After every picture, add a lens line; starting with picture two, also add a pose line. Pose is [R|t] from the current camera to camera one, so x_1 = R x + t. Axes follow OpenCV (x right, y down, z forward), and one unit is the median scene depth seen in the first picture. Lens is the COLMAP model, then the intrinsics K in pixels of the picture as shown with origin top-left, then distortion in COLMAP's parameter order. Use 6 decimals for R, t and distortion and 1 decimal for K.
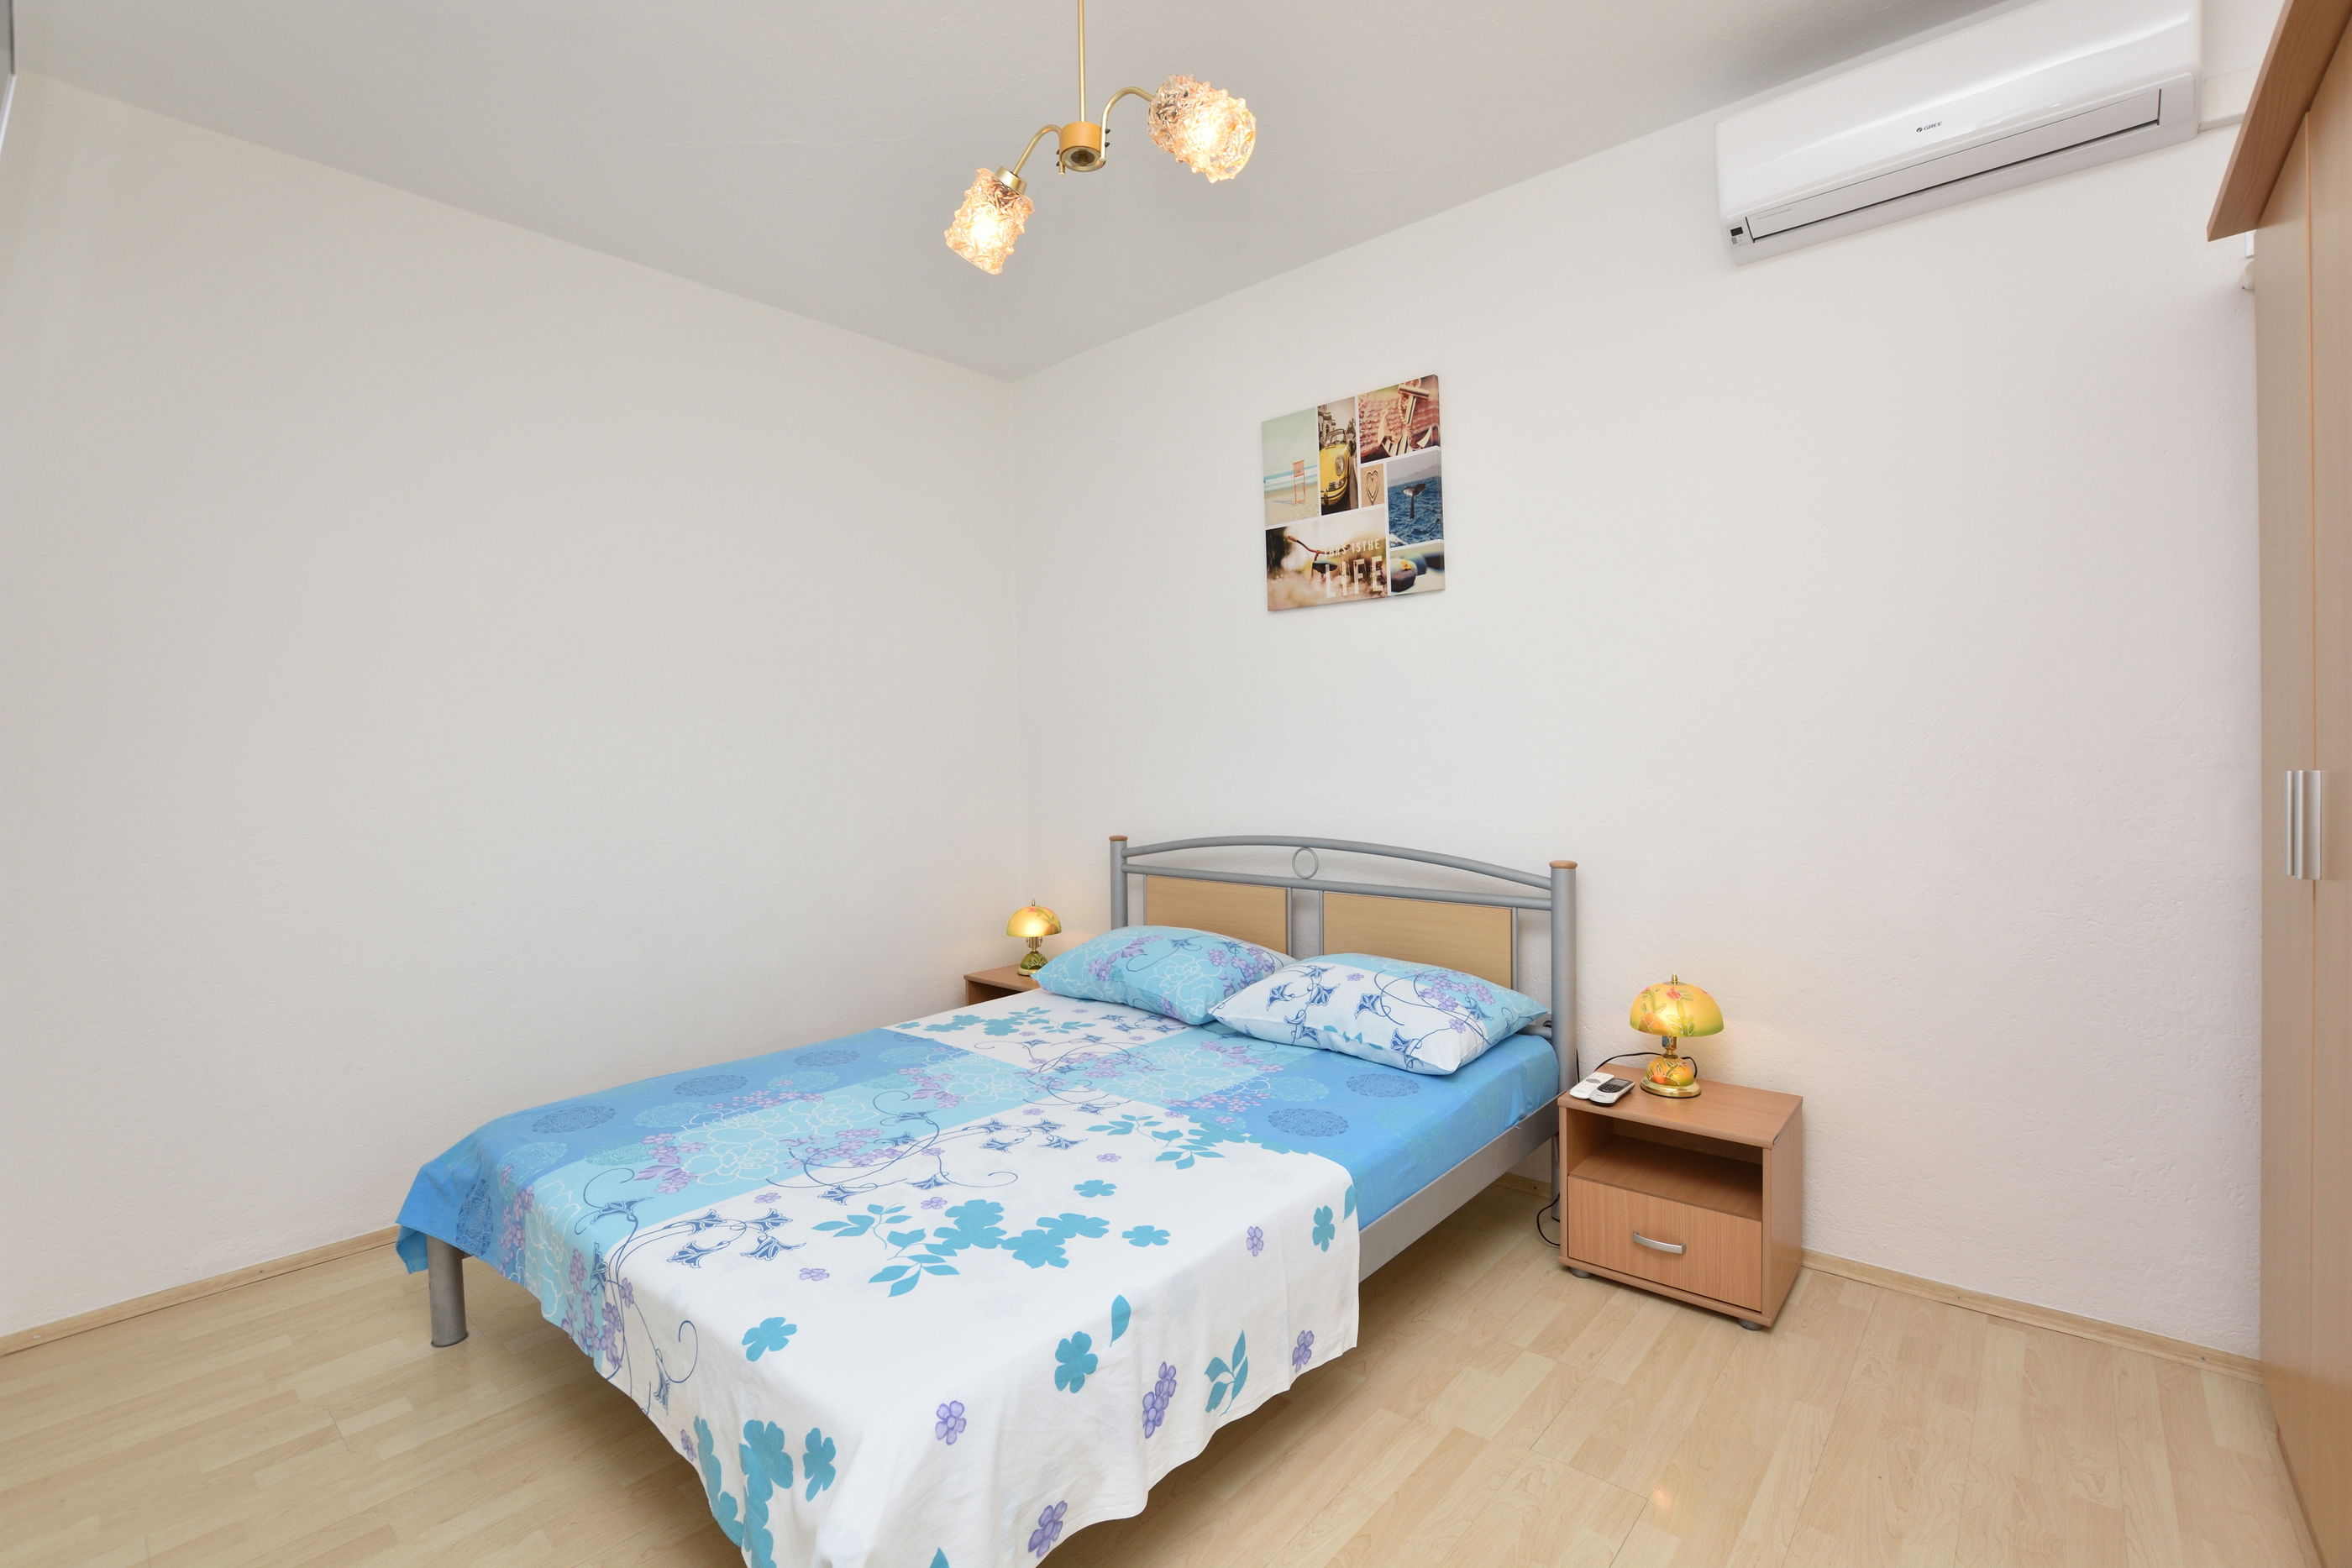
lens RADIAL K [[1066.7, 0, 1173.2], [0, 1066.7, 773.4], [0, 0, 1]] dist [-0.034656, 0.004308]
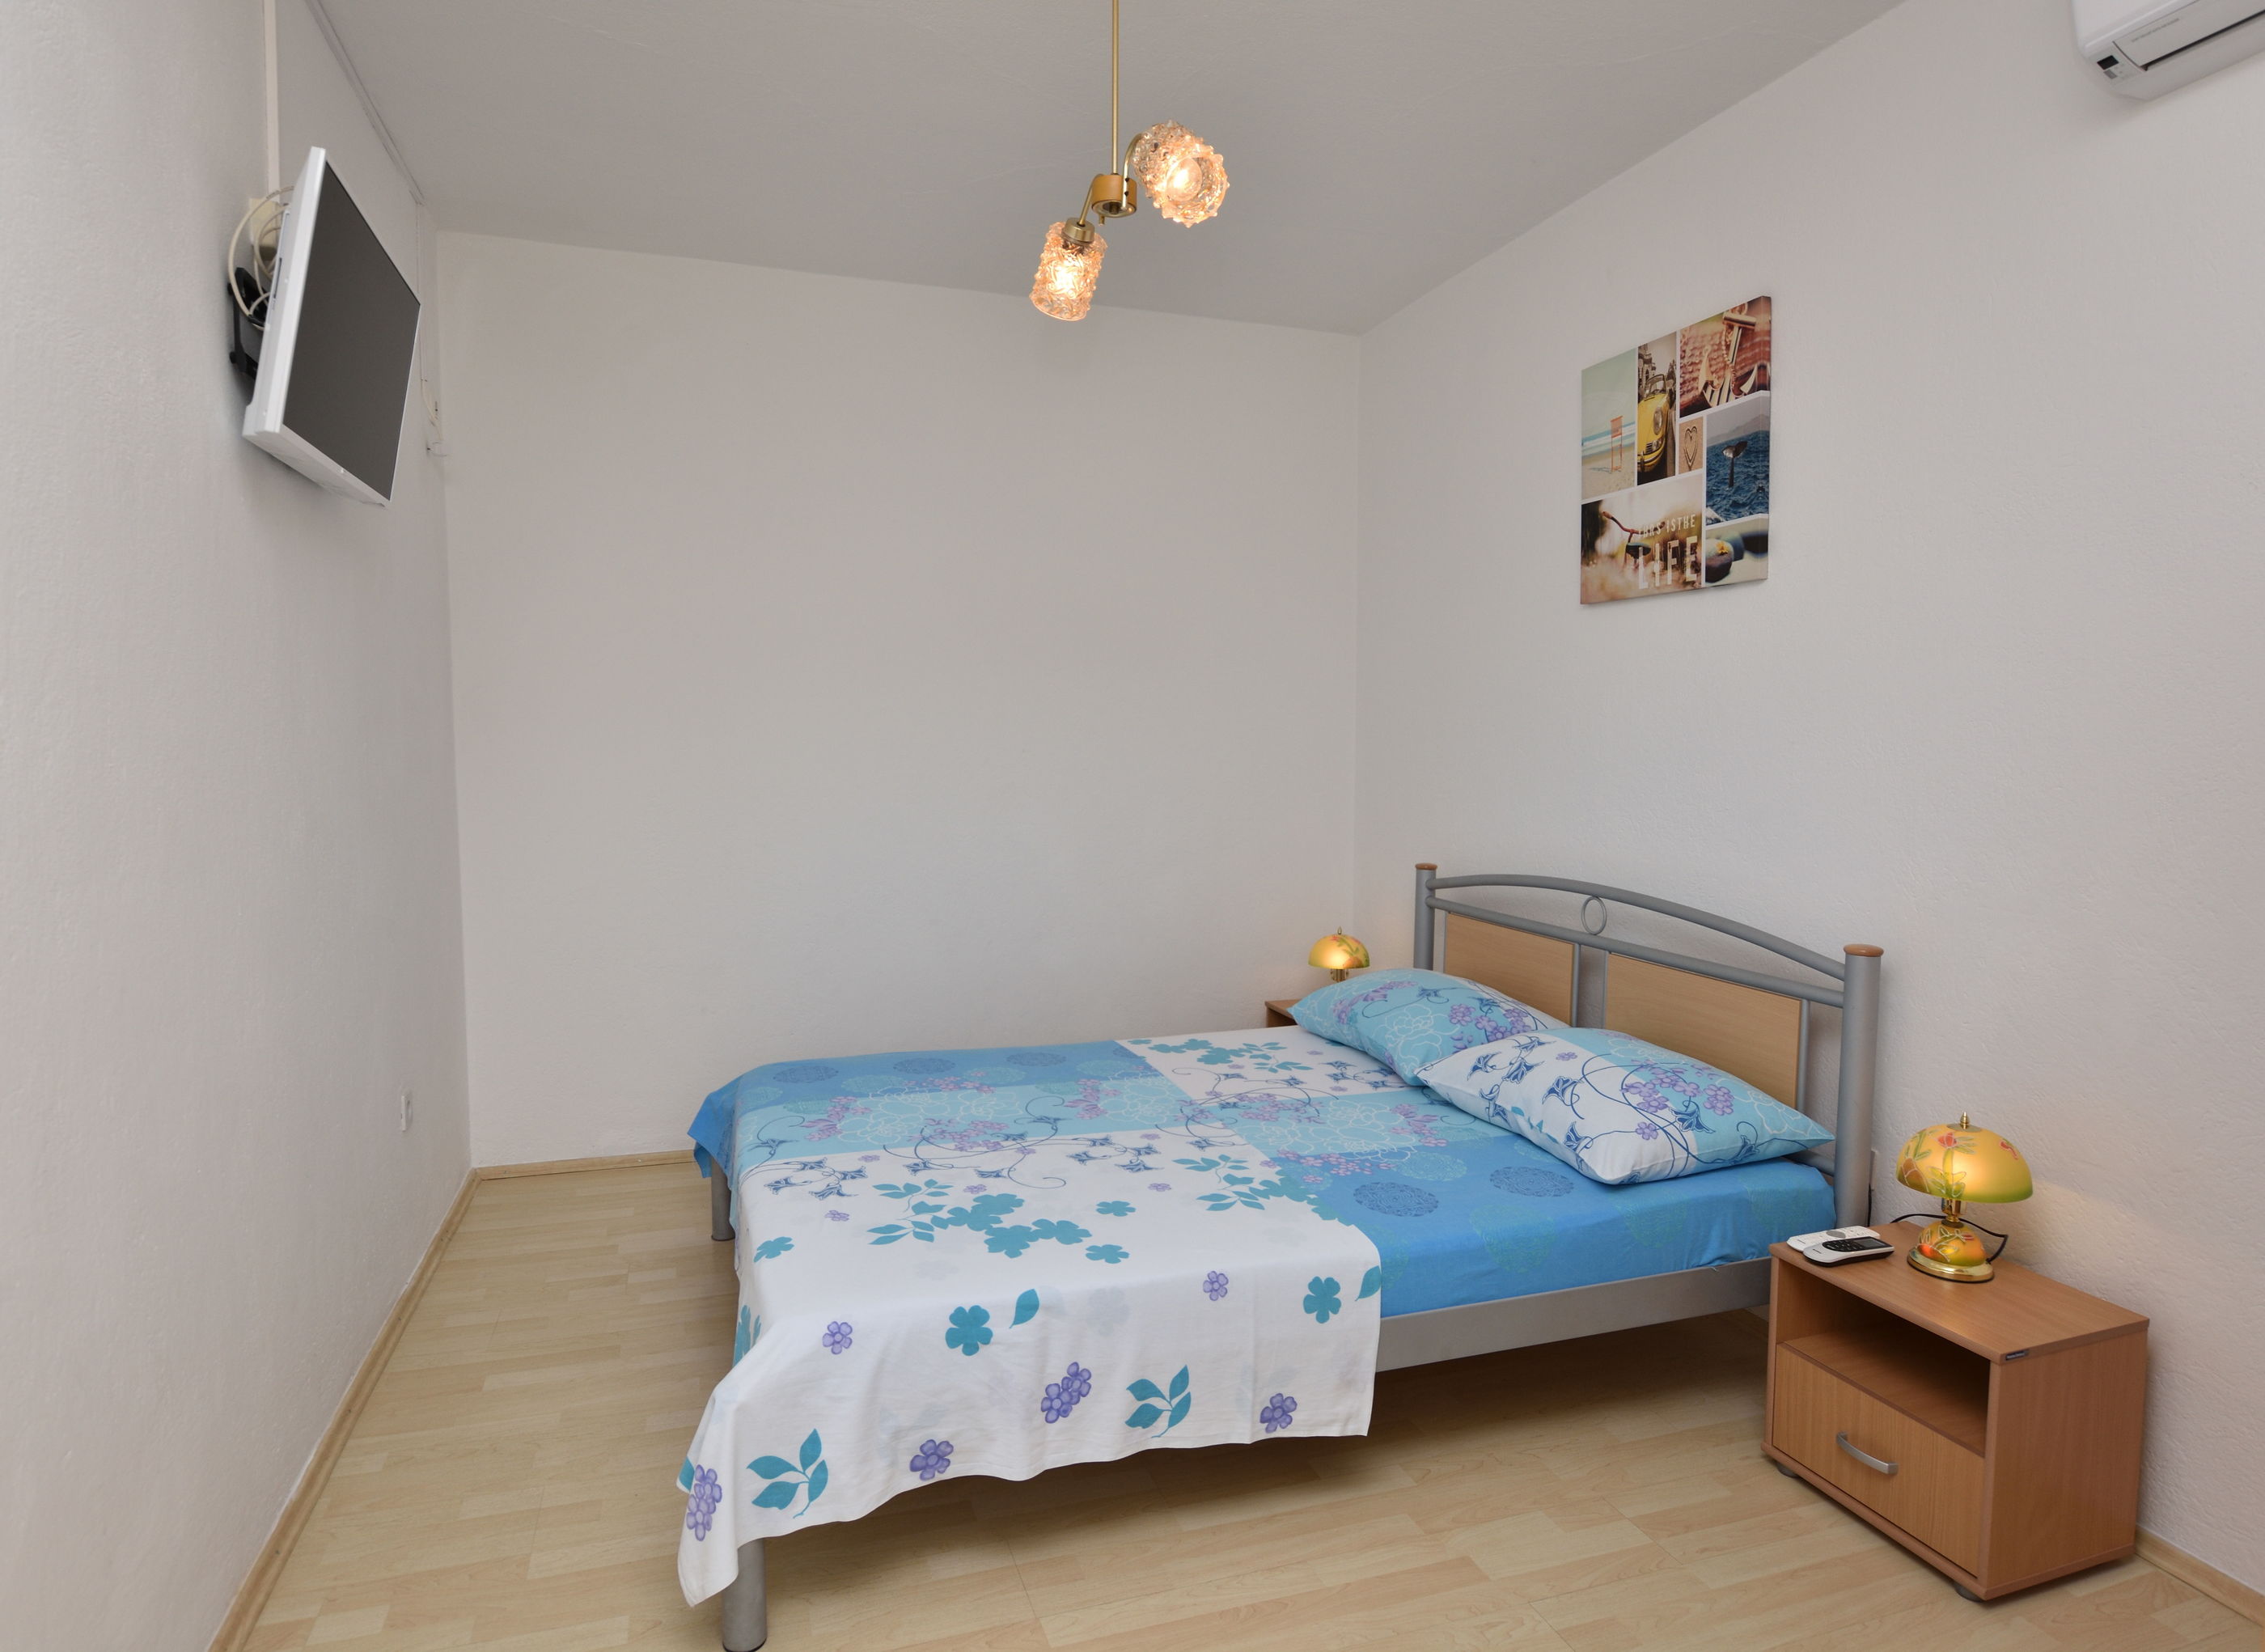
lens RADIAL K [[1321.2, 0, 1110.0], [0, 1321.2, 817.0], [0, 0, 1]] dist [-0.024164, 0.003009]
pose [[0.857005, 0.055884, -0.512268, 0.421661], [-0.031319, 0.997913, 0.056468, -0.049140], [0.514355, -0.032350, 0.856967, -0.076197]]
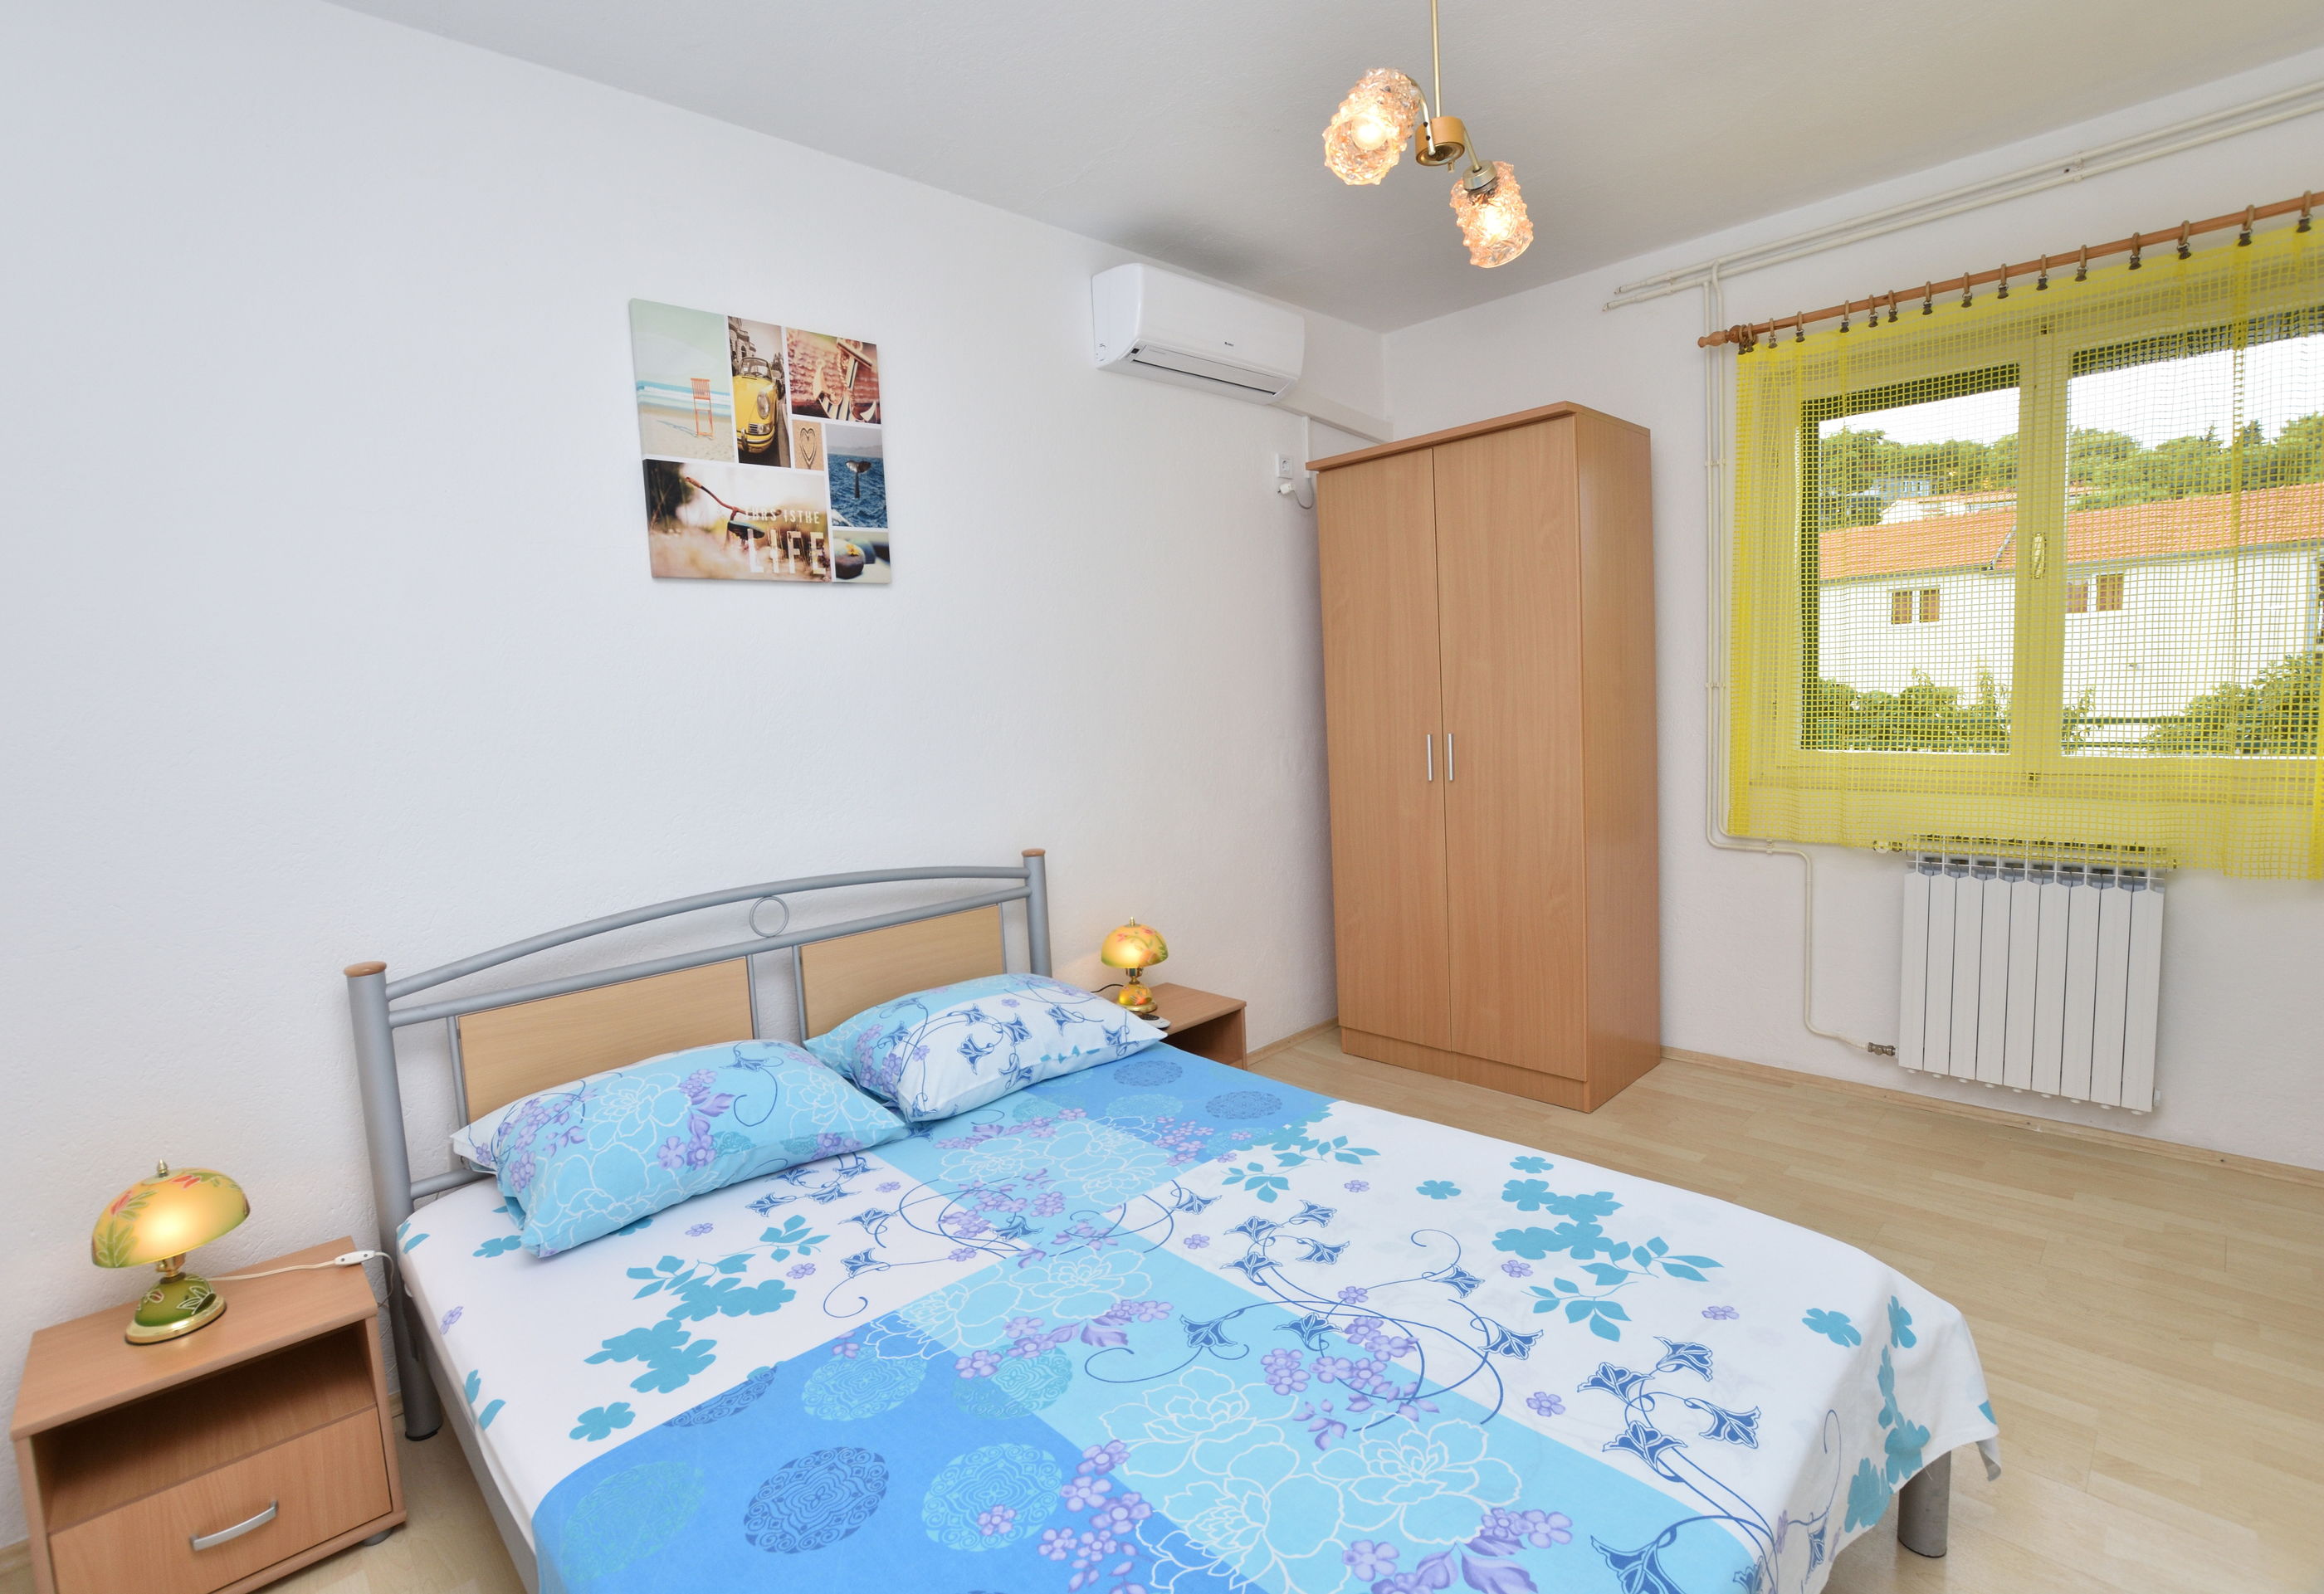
lens RADIAL K [[1065.6, 0, 1136.3], [0, 1065.6, 775.1], [0, 0, 1]] dist [-0.028200, 0.000858]
pose [[0.086782, -0.067989, 0.993905, -0.800096], [0.067807, 0.995758, 0.062195, -0.062101], [-0.993917, 0.061997, 0.091024, 0.872689]]
